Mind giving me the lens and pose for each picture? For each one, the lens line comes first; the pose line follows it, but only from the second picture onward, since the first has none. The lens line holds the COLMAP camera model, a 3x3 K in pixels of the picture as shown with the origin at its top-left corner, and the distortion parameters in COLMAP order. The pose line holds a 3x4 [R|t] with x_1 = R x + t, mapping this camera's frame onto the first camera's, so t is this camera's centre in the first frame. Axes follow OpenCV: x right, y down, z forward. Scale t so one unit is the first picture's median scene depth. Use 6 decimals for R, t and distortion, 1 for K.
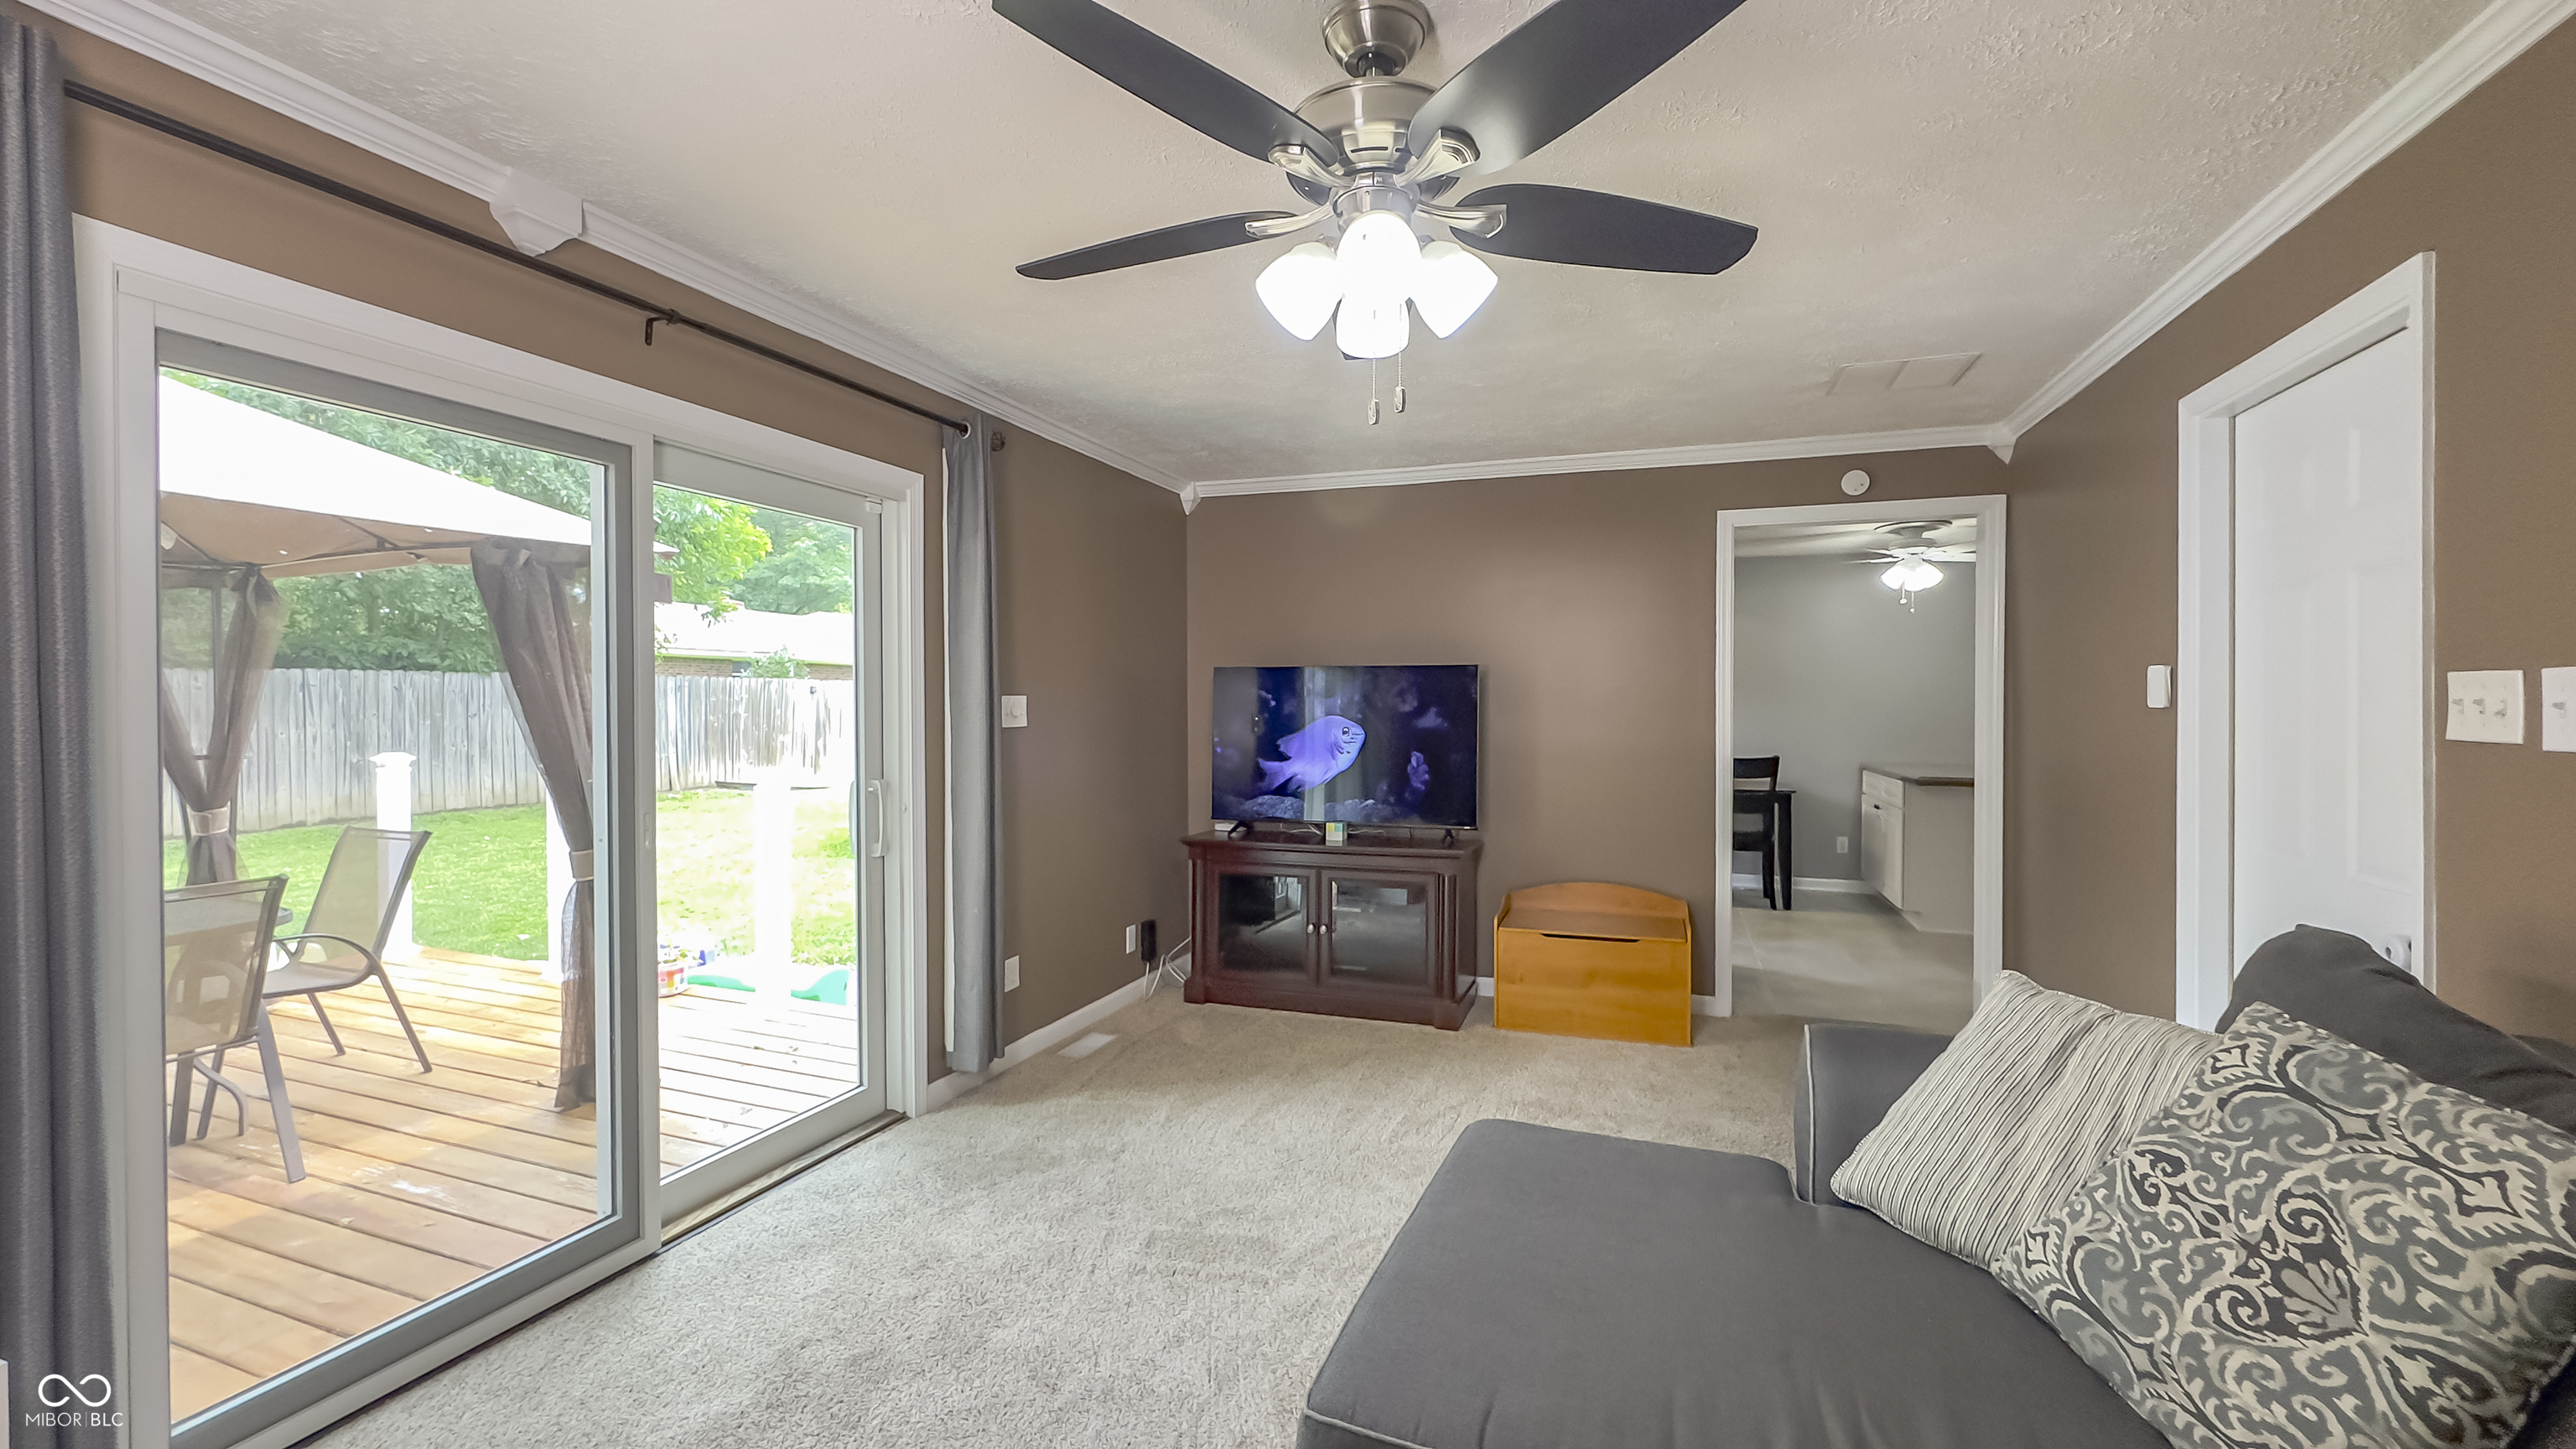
lens RADIAL K [[1033.5, 0, 1305.6], [0, 1033.5, 689.8], [0, 0, 1]] dist [-0.002763, 0.001105]
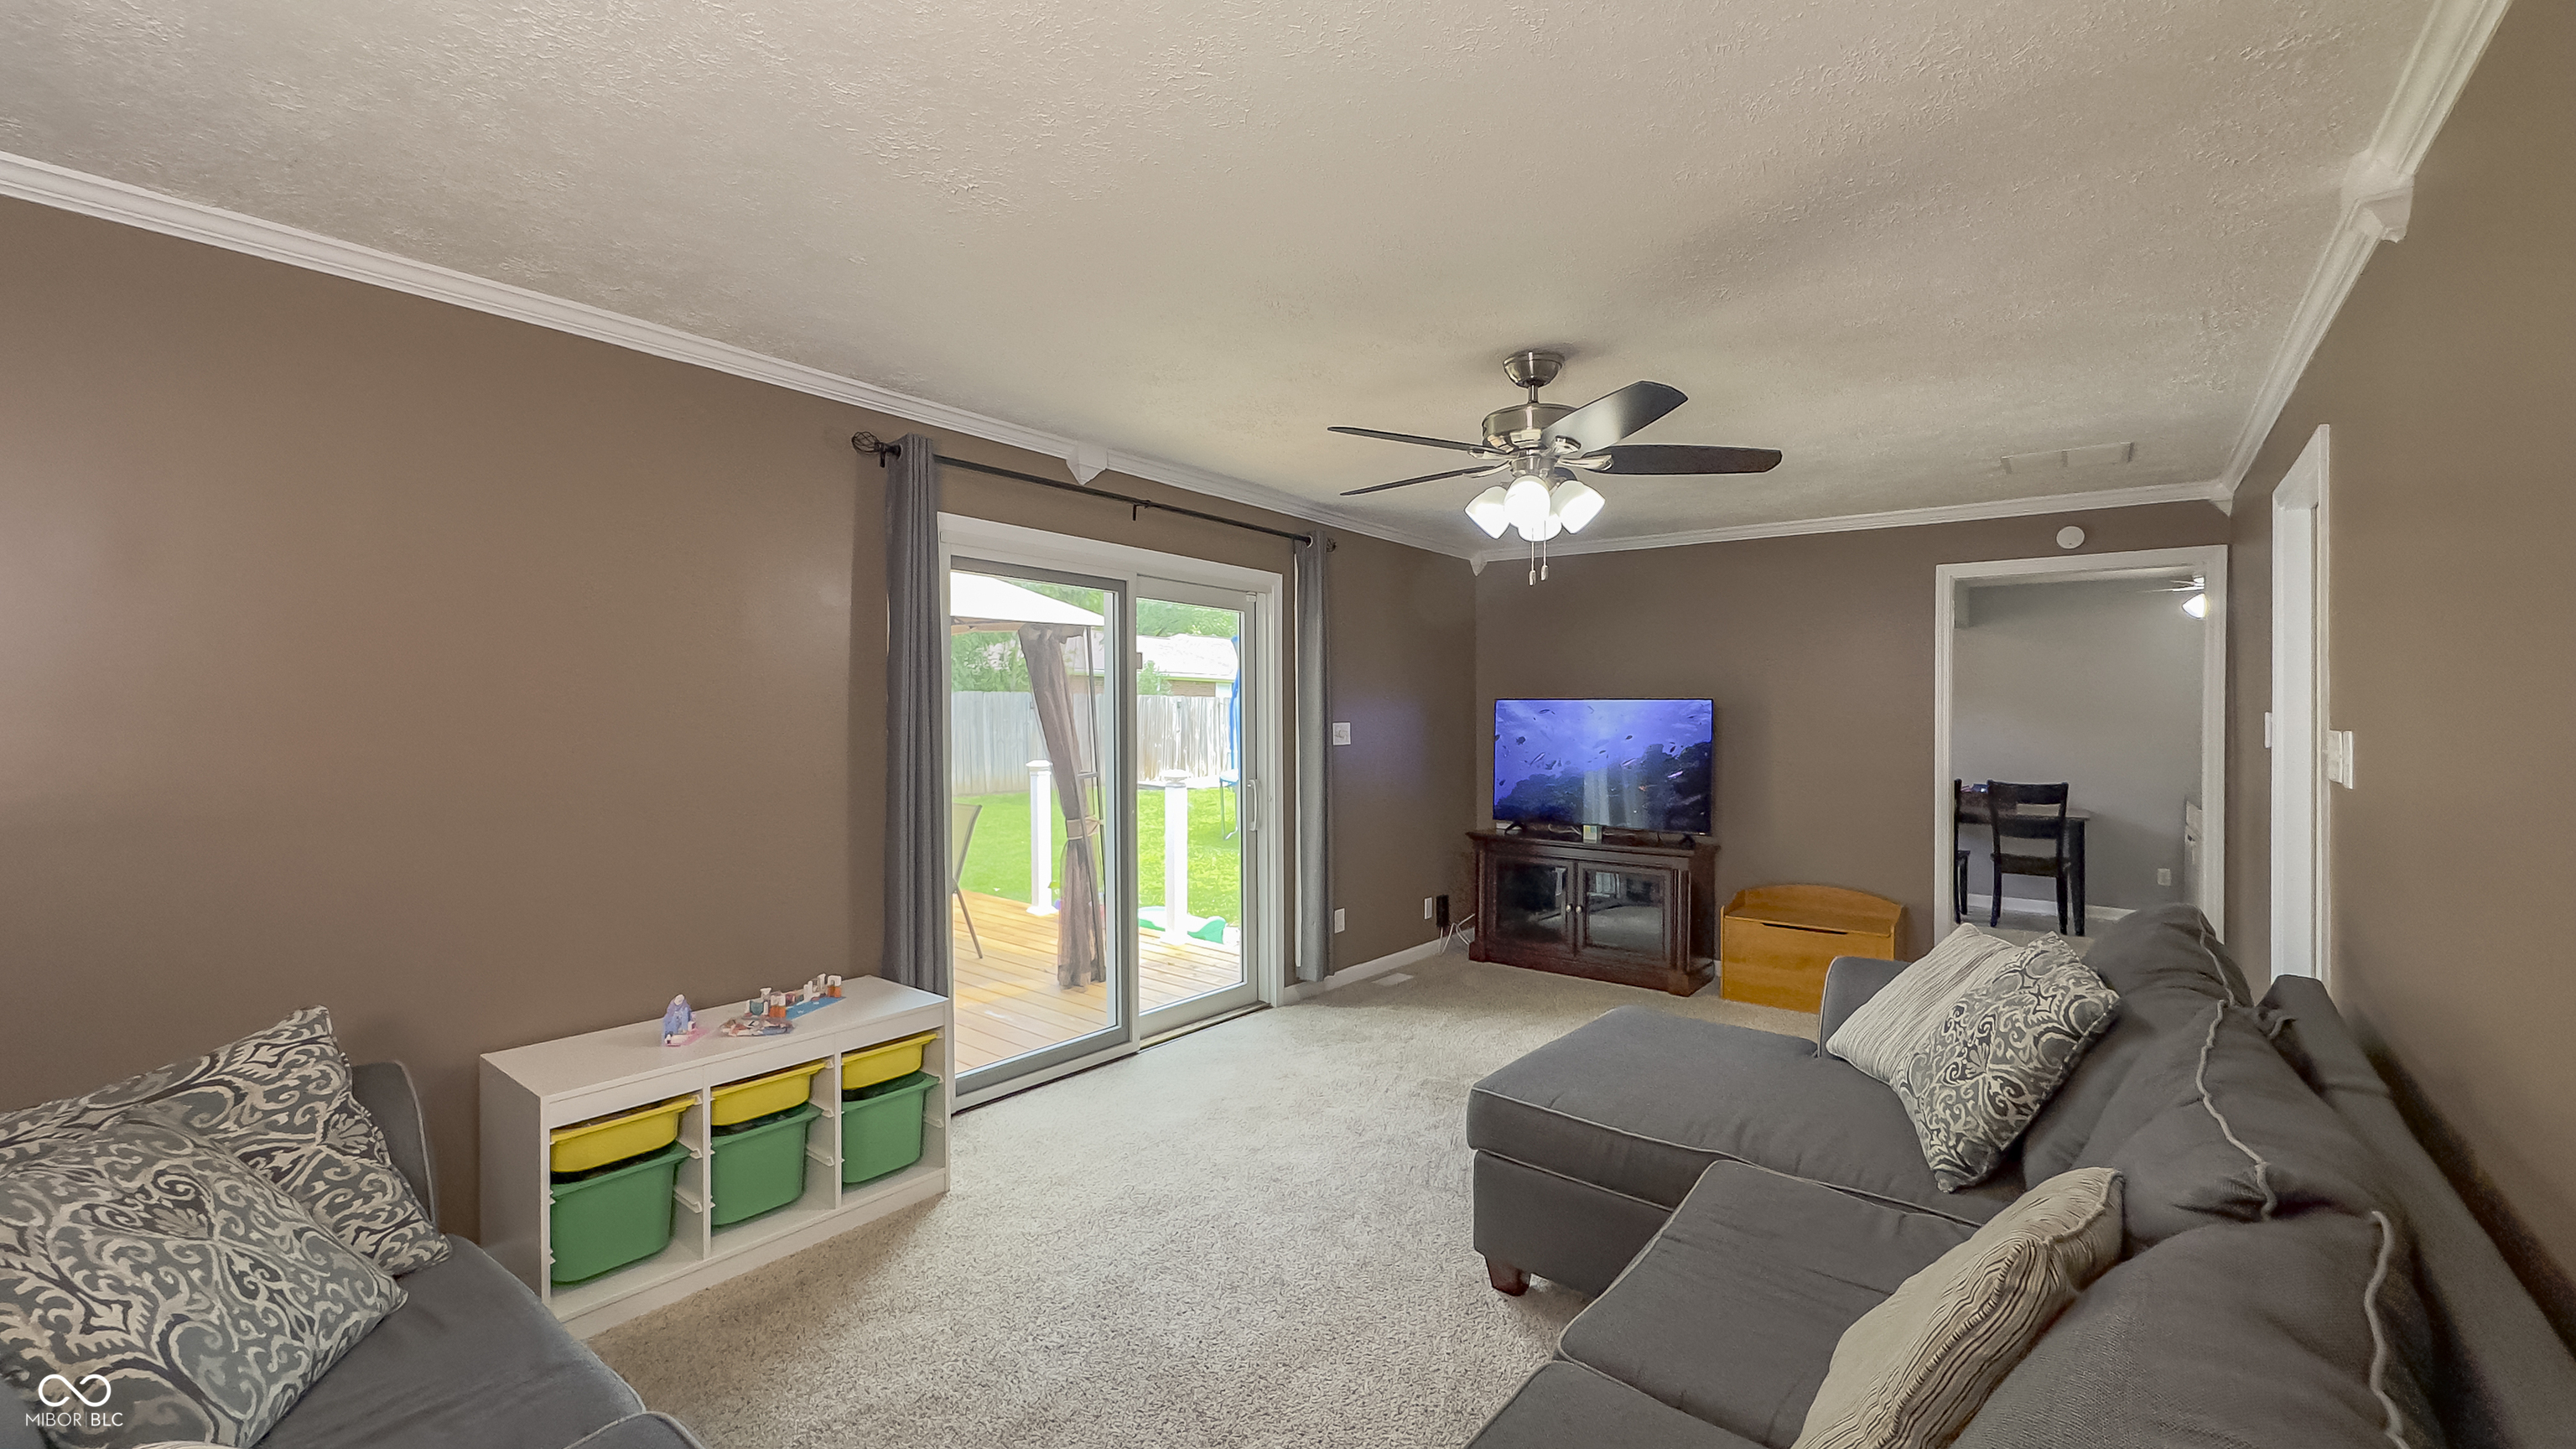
lens RADIAL K [[1033.5, 0, 1294.2], [0, 1033.5, 681.1], [0, 0, 1]] dist [-0.002763, 0.001105]
pose [[0.947777, -0.002185, -0.318926, 0.120820], [-0.003995, 0.999817, -0.018723, -0.028091], [0.318908, 0.019020, 0.947595, -0.408141]]
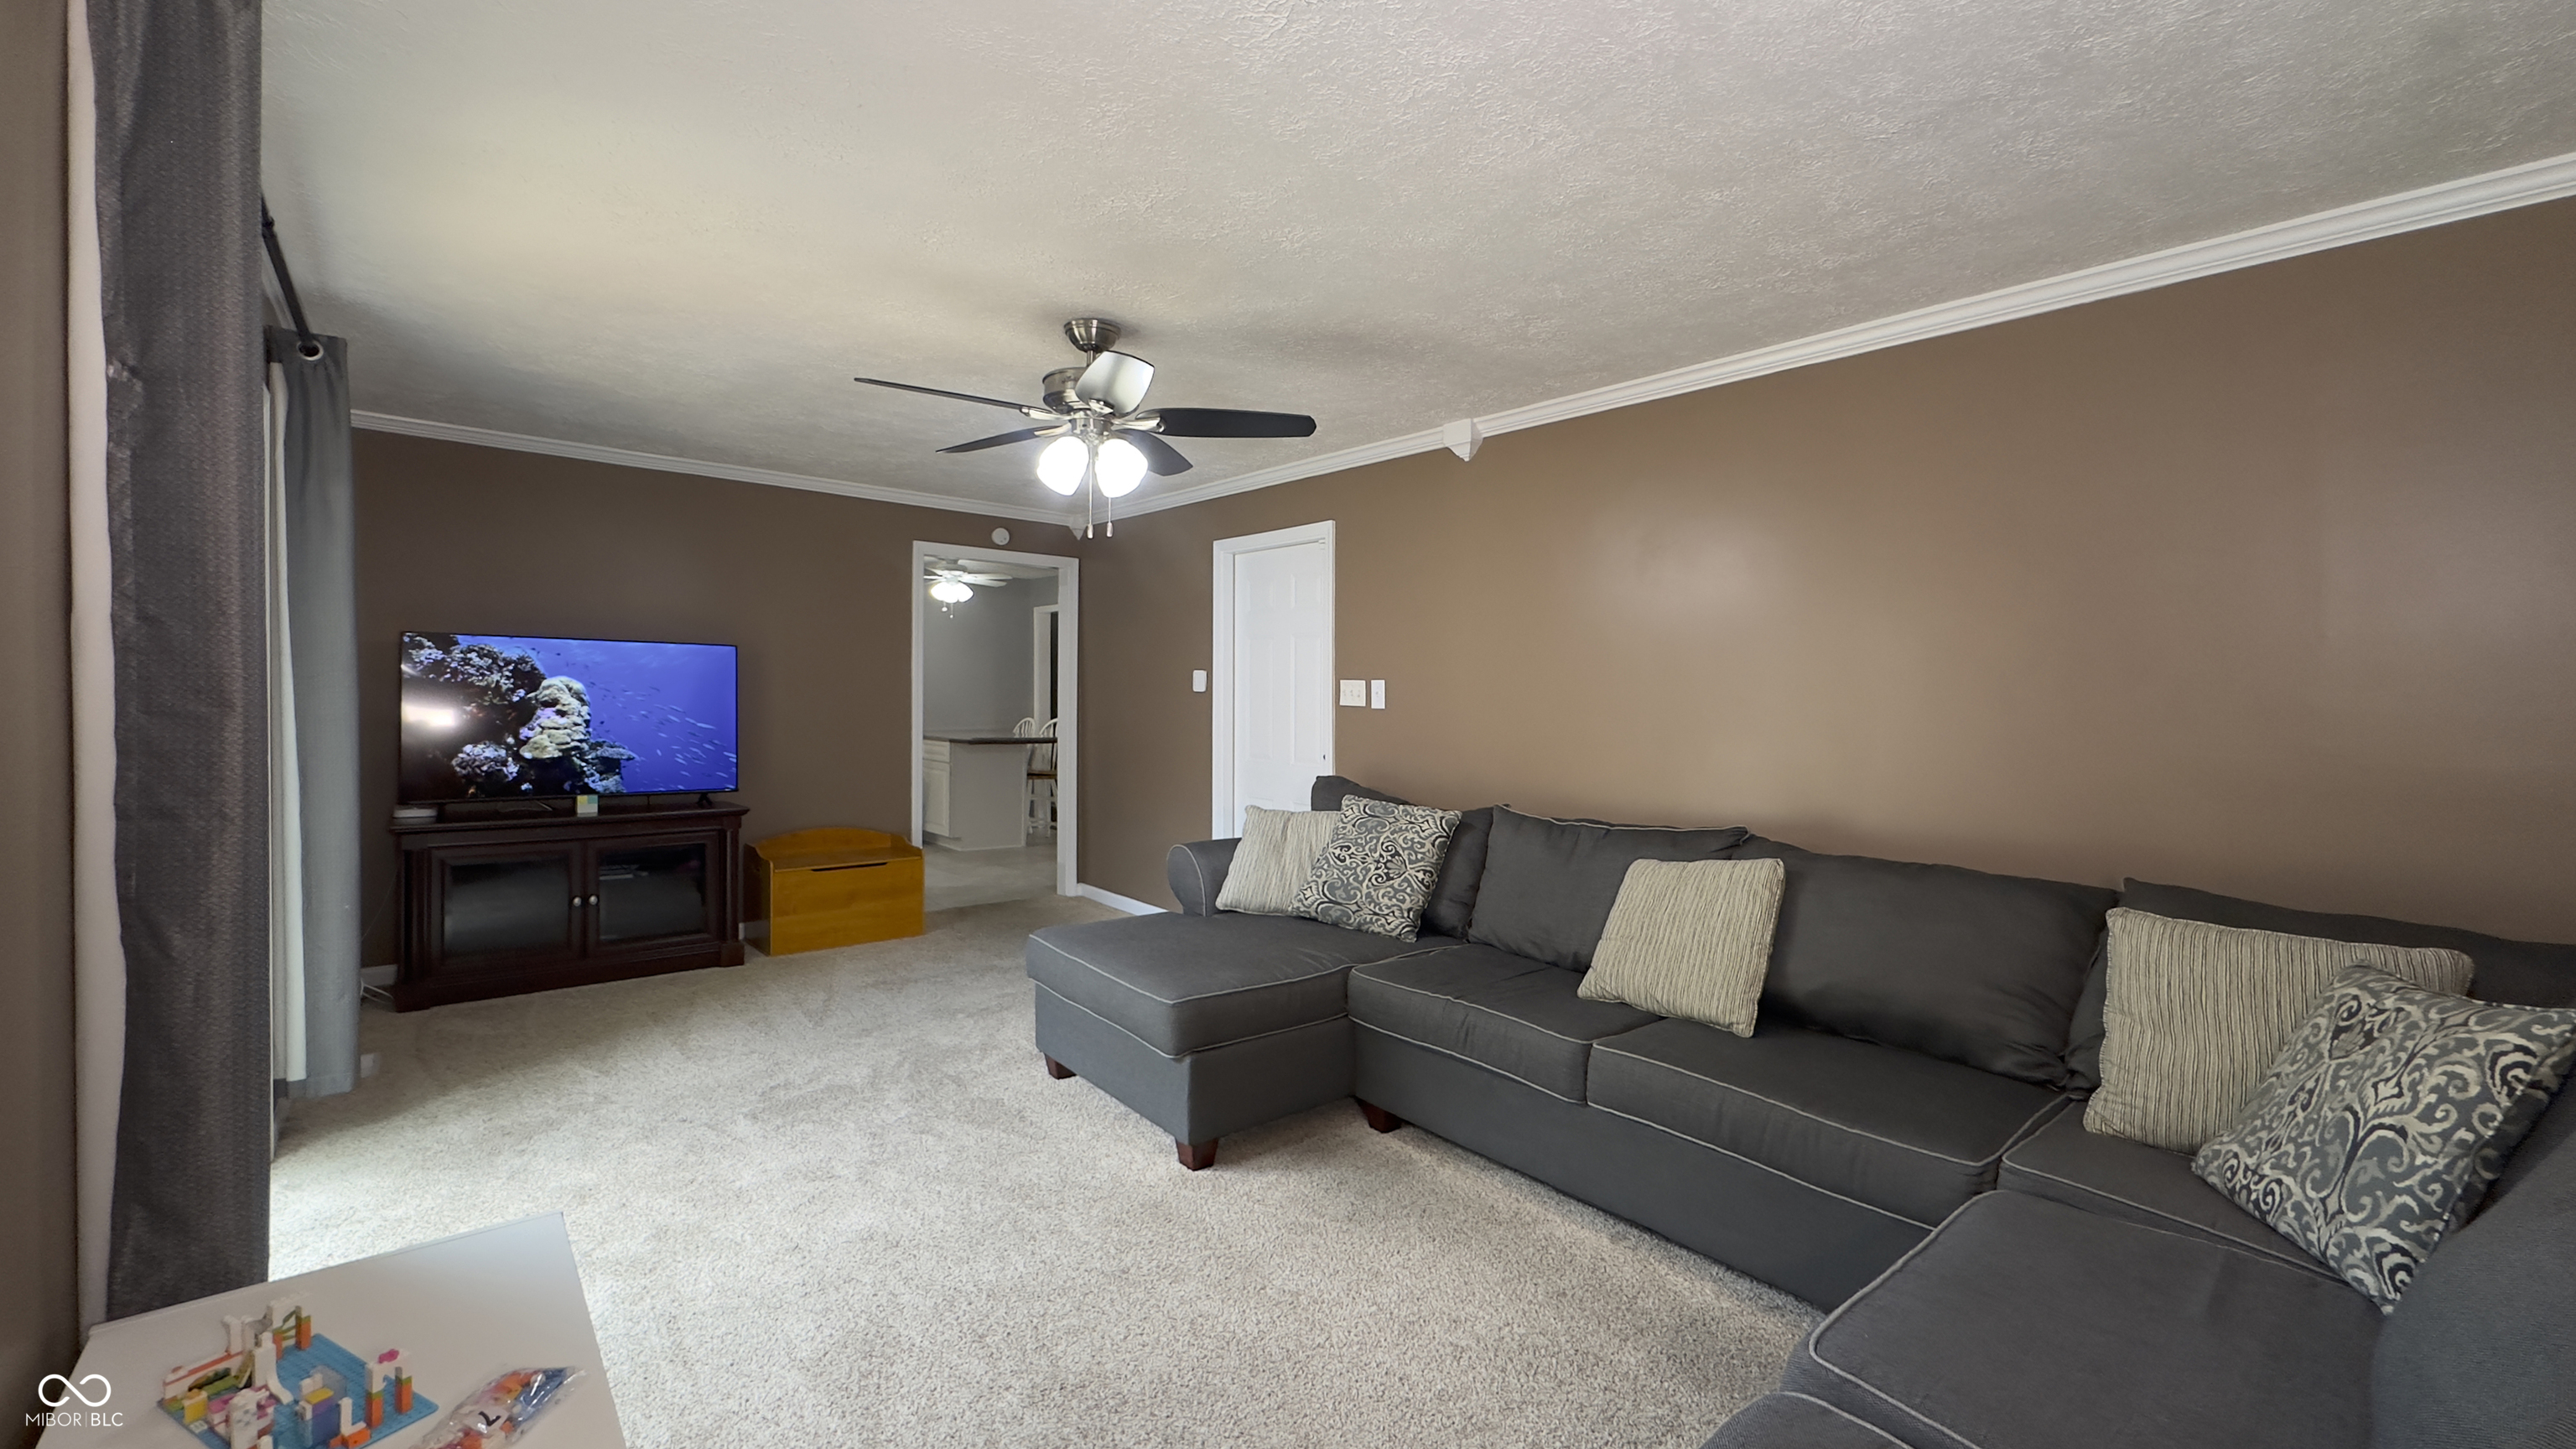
lens RADIAL K [[1033.5, 0, 1278.2], [0, 1033.5, 623.6], [0, 0, 1]] dist [-0.002763, 0.001105]
pose [[0.512158, 0.066550, 0.856309, -0.700941], [-0.030032, 0.997772, -0.059583, 0.000601], [-0.858366, 0.004799, 0.513015, -0.134190]]
